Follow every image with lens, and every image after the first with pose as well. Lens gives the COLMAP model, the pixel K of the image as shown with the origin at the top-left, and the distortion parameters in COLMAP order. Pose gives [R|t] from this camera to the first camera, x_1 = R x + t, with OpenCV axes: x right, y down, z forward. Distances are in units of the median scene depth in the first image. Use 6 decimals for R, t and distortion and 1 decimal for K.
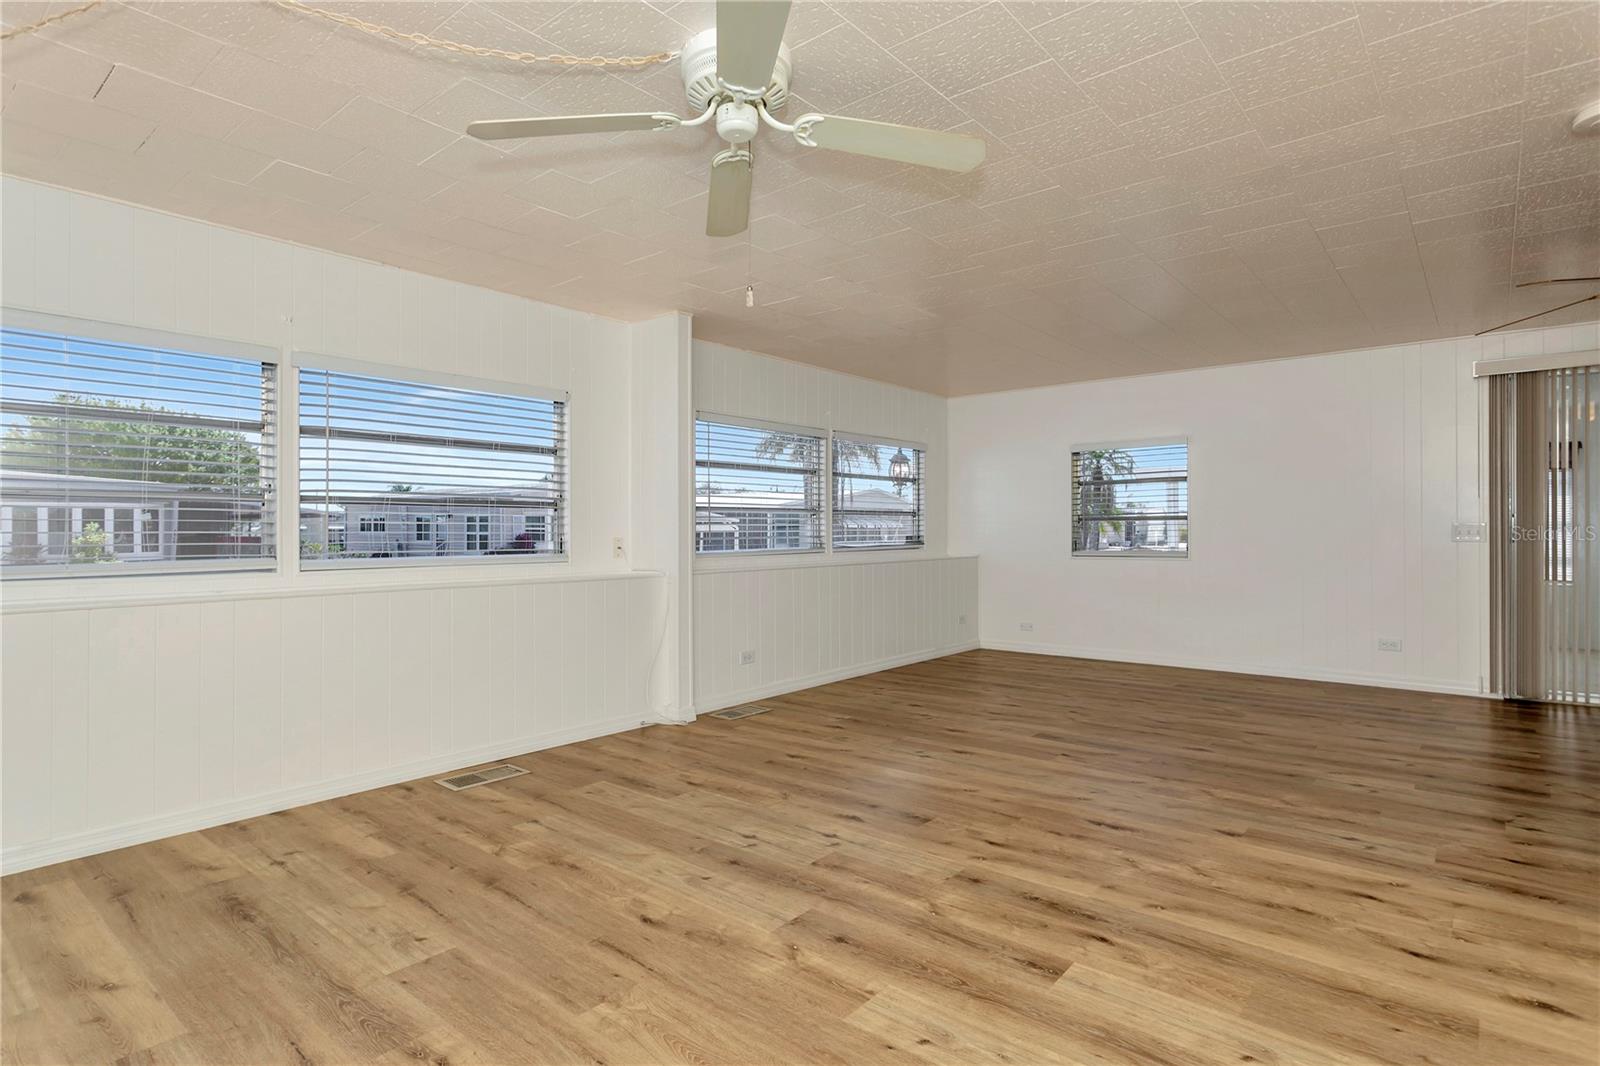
lens RADIAL K [[838.3, 0, 800.0], [0, 838.3, 533.0], [0, 0, 1]] dist [-0.005562, 0.000222]
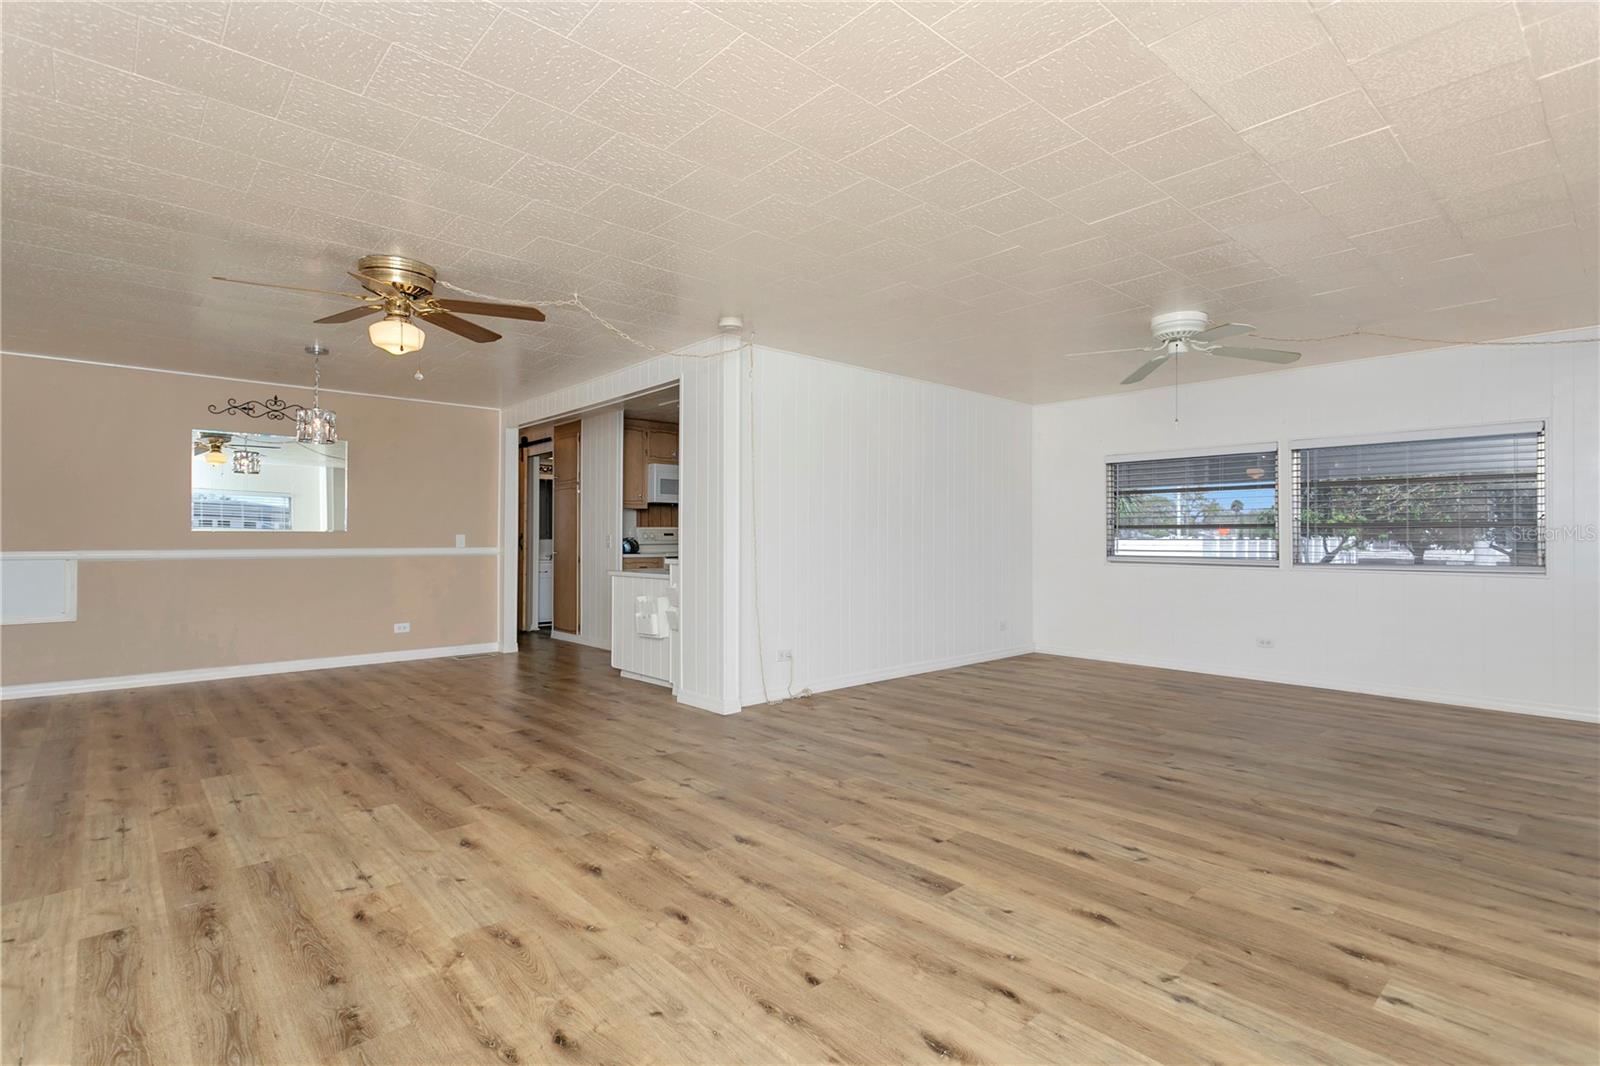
lens RADIAL K [[775.1, 0, 801.7], [0, 775.1, 525.3], [0, 0, 1]] dist [-0.000260, 0.001019]
pose [[-0.991230, 0.006643, 0.131978, 0.416050], [0.004785, 0.999885, -0.014390, -0.010712], [-0.132058, -0.013632, -0.991148, 2.073609]]
